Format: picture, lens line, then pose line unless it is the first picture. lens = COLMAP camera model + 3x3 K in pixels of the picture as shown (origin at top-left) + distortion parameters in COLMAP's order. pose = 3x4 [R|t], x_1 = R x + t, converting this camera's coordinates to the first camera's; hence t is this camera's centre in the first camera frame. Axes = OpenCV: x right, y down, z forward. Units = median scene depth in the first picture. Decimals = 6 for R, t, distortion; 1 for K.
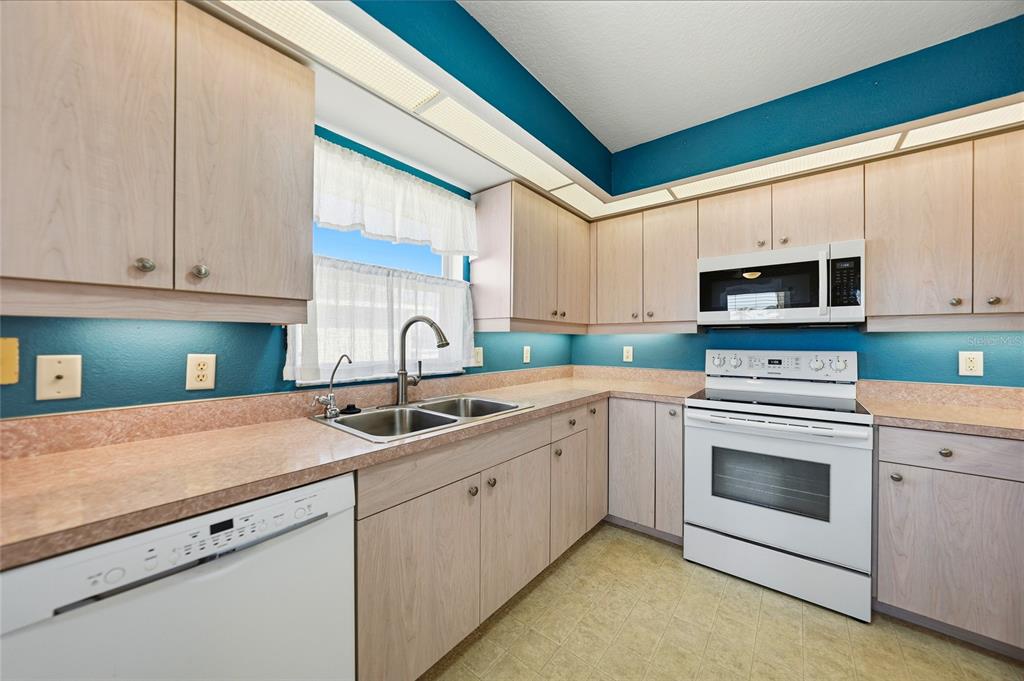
lens RADIAL K [[358.7, 0, 519.4], [0, 358.7, 340.8], [0, 0, 1]] dist [-0.019858, 0.004029]
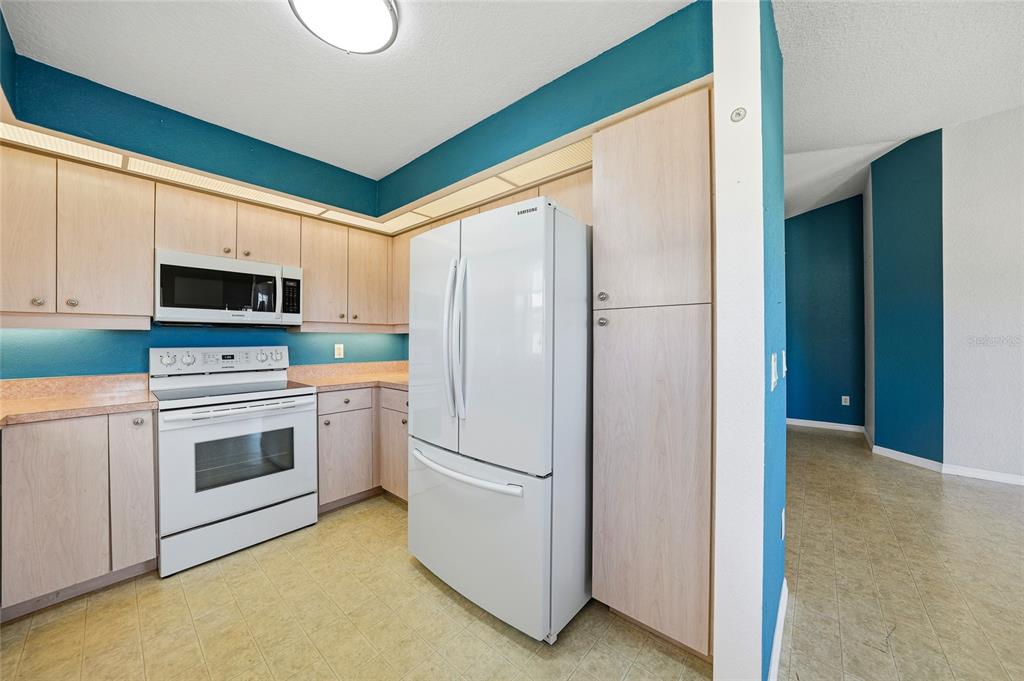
lens RADIAL K [[358.7, 0, 509.3], [0, 358.7, 340.5], [0, 0, 1]] dist [-0.019858, 0.004029]
pose [[0.038812, -0.007412, 0.999219, -0.520681], [0.001812, 0.999971, 0.007348, 0.000692], [-0.999245, 0.001525, 0.038824, 0.099356]]
